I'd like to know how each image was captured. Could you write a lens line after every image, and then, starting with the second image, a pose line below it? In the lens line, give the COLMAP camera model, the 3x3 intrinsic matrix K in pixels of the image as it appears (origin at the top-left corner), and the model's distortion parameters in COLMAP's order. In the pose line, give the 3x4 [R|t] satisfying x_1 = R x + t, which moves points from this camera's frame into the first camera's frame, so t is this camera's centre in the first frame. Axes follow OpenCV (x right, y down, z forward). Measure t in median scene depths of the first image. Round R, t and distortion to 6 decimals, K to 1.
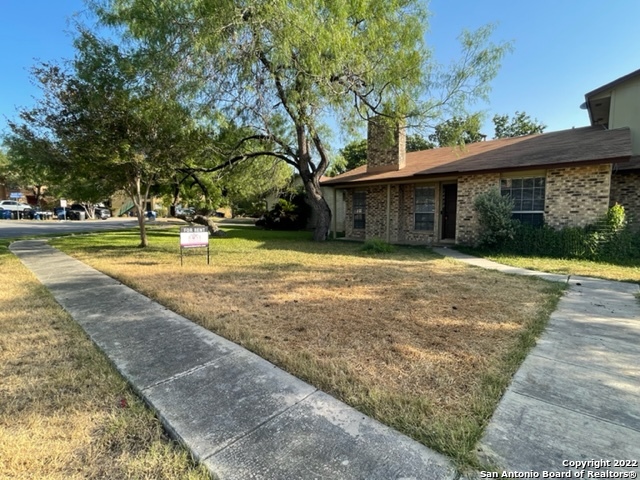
lens RADIAL K [[319.6, 0, 319.7], [0, 319.6, 249.3], [0, 0, 1]] dist [-0.014799, 0.005472]
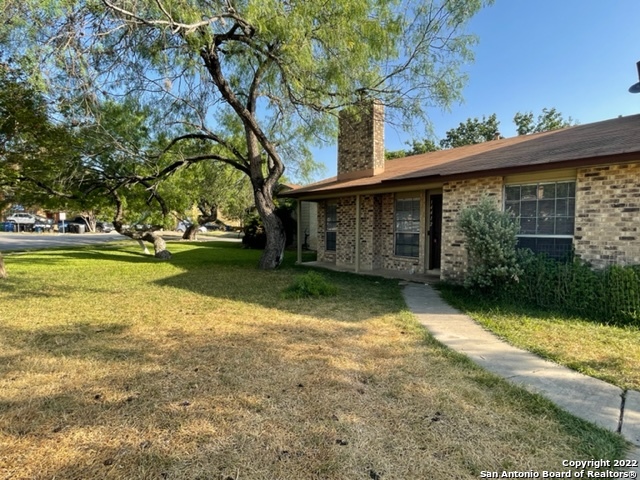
lens RADIAL K [[319.6, 0, 318.9], [0, 319.6, 248.9], [0, 0, 1]] dist [-0.014799, 0.005472]
pose [[0.996296, 0.014119, -0.084825, 0.214139], [-0.017777, 0.998937, -0.042521, -0.048325], [0.084135, 0.043871, 0.995488, 0.278547]]
